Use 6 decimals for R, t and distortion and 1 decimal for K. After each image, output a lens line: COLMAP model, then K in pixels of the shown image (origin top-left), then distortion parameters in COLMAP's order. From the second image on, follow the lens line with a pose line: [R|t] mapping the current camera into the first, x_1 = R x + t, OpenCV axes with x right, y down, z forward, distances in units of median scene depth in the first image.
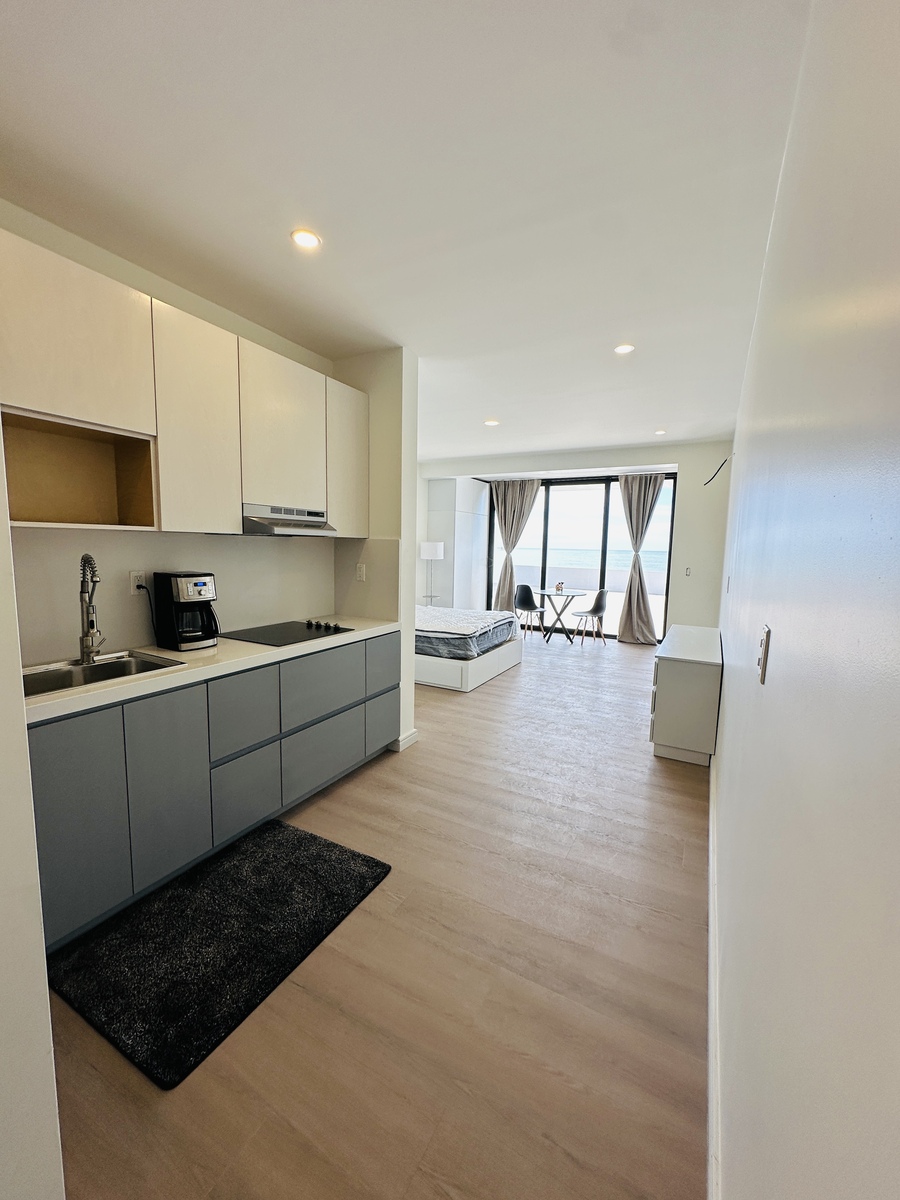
lens RADIAL K [[477.8, 0, 459.9], [0, 477.8, 600.1], [0, 0, 1]] dist [-0.003142, 0.000458]
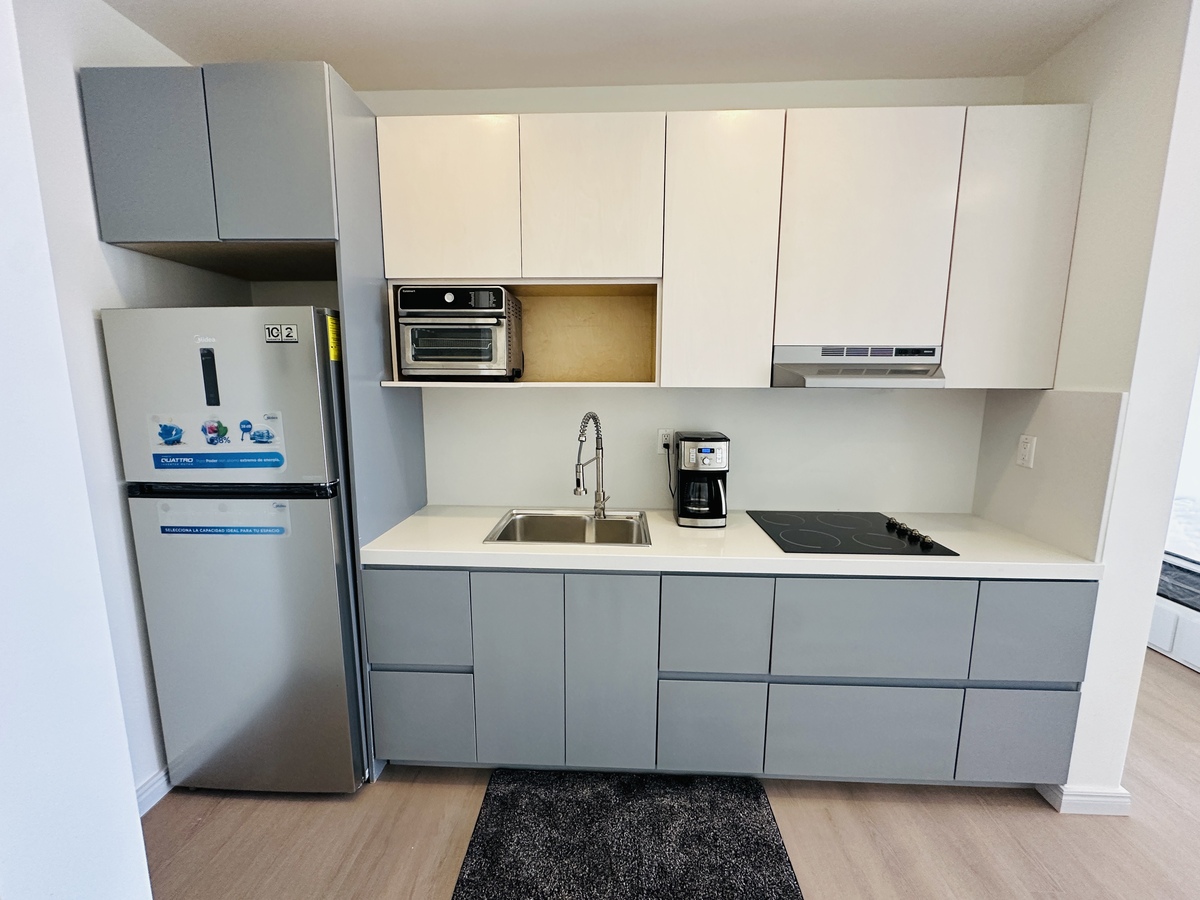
lens RADIAL K [[477.8, 0, 681.5], [0, 477.8, 445.2], [0, 0, 1]] dist [-0.003142, 0.000458]
pose [[0.424707, 0.113135, -0.898234, 0.140496], [-0.099361, 0.991993, 0.077964, -0.083837], [0.899862, 0.056137, 0.432547, 0.500398]]
